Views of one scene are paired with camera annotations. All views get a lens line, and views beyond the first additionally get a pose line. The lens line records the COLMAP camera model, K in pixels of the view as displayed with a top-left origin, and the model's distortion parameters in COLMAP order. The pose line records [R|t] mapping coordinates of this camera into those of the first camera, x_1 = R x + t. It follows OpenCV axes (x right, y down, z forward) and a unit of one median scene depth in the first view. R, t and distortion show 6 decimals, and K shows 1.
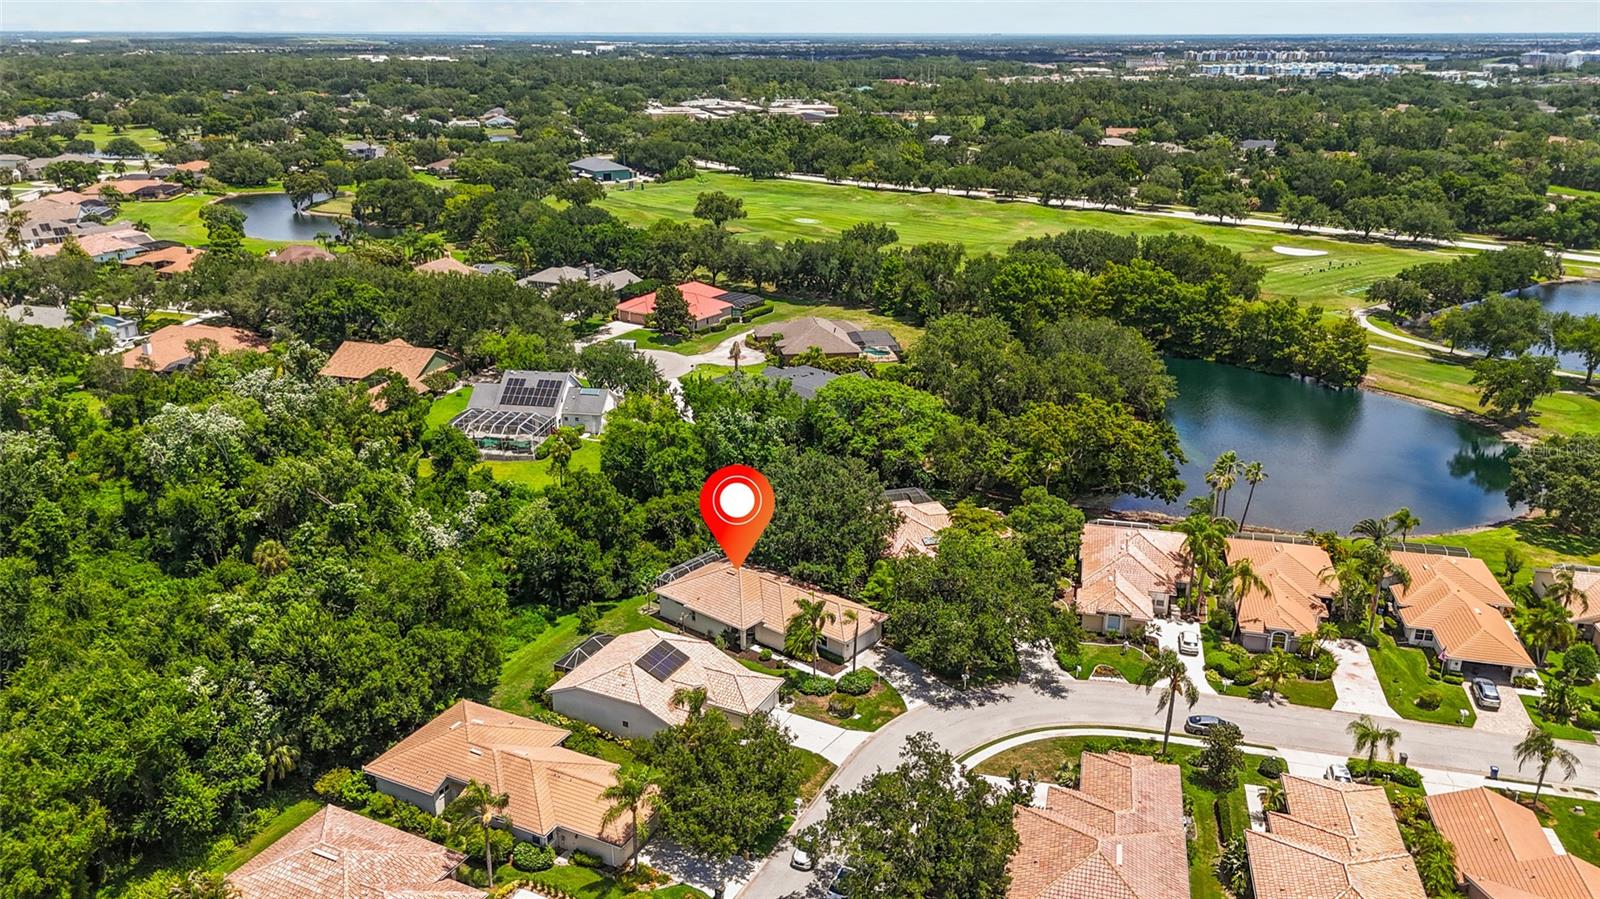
lens RADIAL K [[1200.4, 0, 811.8], [0, 1200.4, 448.5], [0, 0, 1]] dist [0.054639, -0.050810]
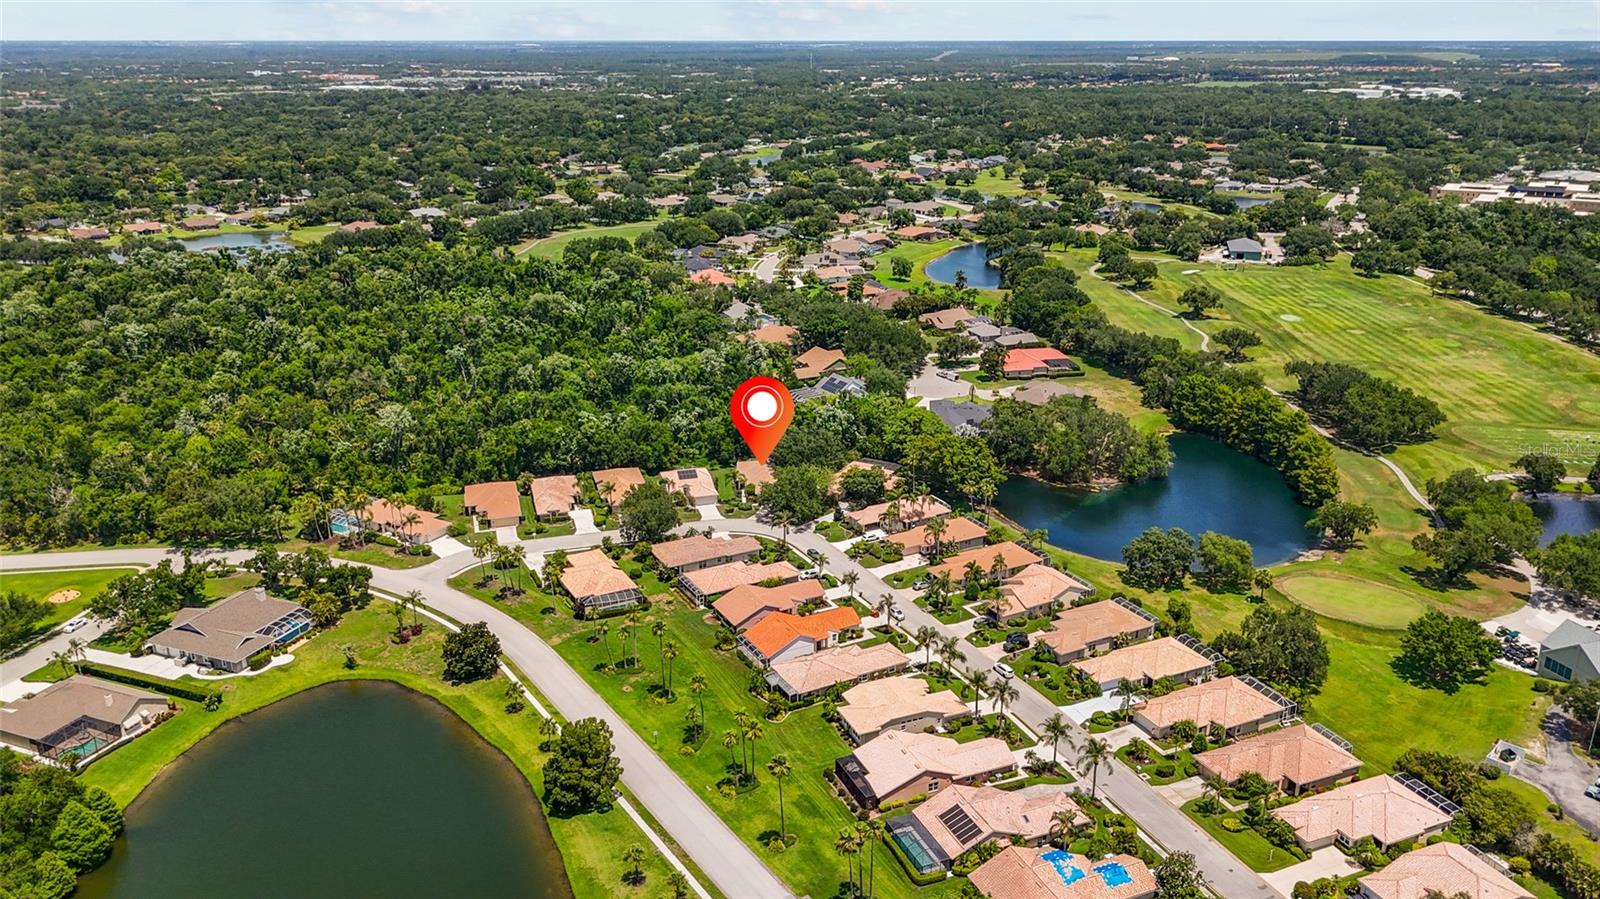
lens RADIAL K [[1200.4, 0, 794.5], [0, 1200.4, 455.5], [0, 0, 1]] dist [0.054639, -0.050810]
pose [[0.671303, 0.240239, -0.701169, 1.368092], [-0.237785, 0.965814, 0.103256, -0.146112], [0.702005, 0.097411, 0.705478, -0.546653]]
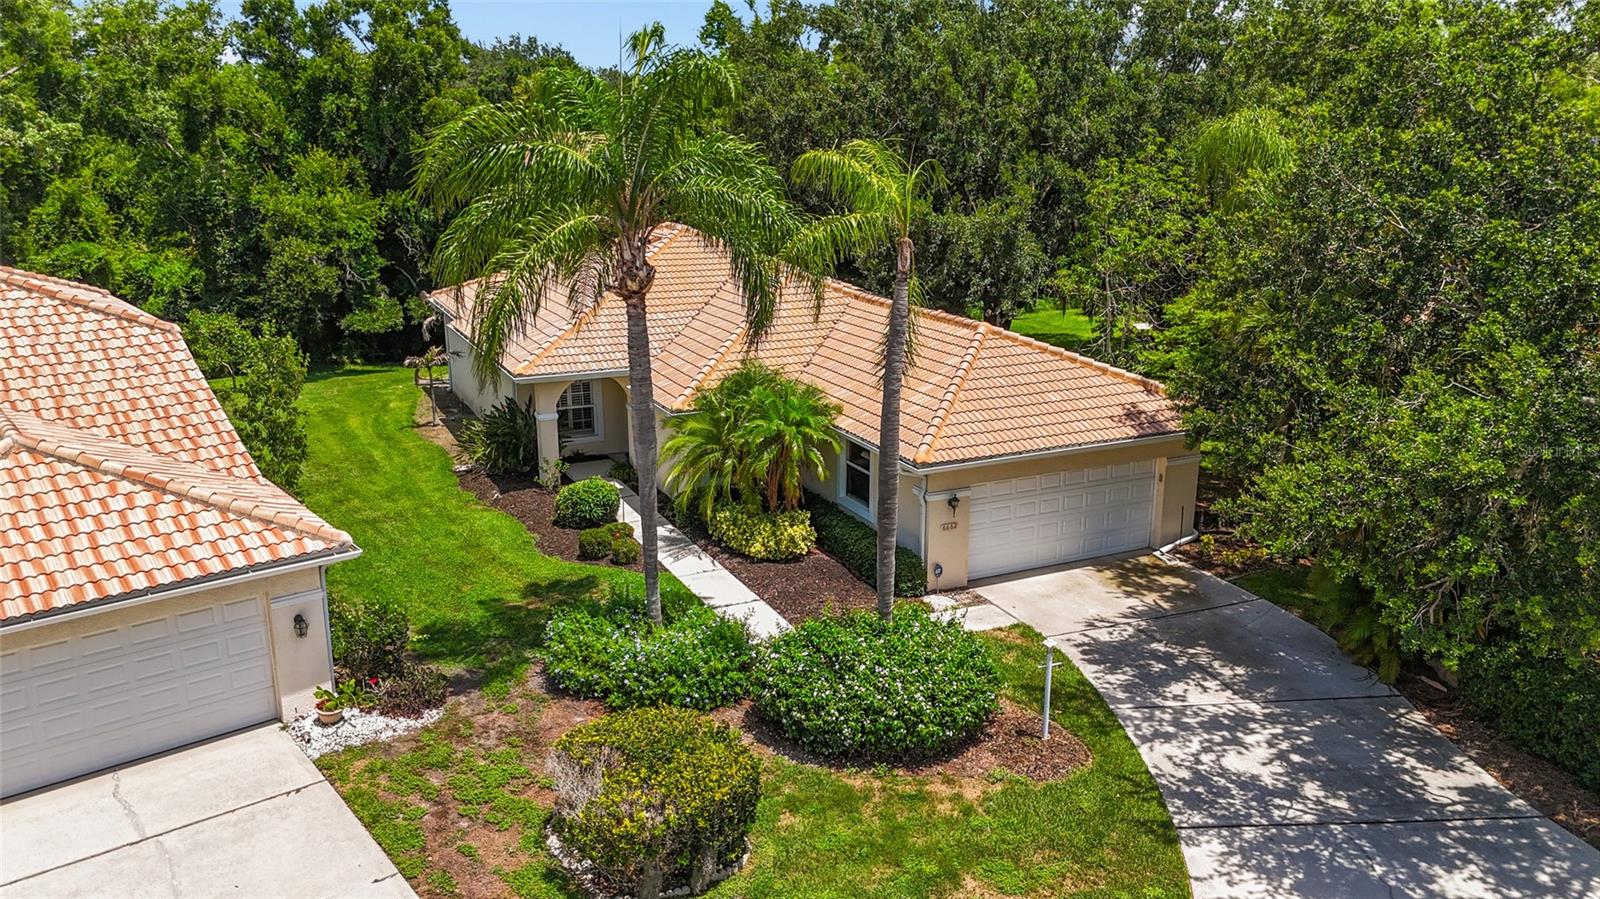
lens RADIAL K [[1200.4, 0, 794.7], [0, 1200.4, 452.2], [0, 0, 1]] dist [0.054639, -0.050810]
pose [[0.906138, 0.108107, -0.408933, 0.061839], [-0.135694, 0.989984, -0.038962, 0.125962], [0.400626, 0.090795, 0.911732, 0.620919]]
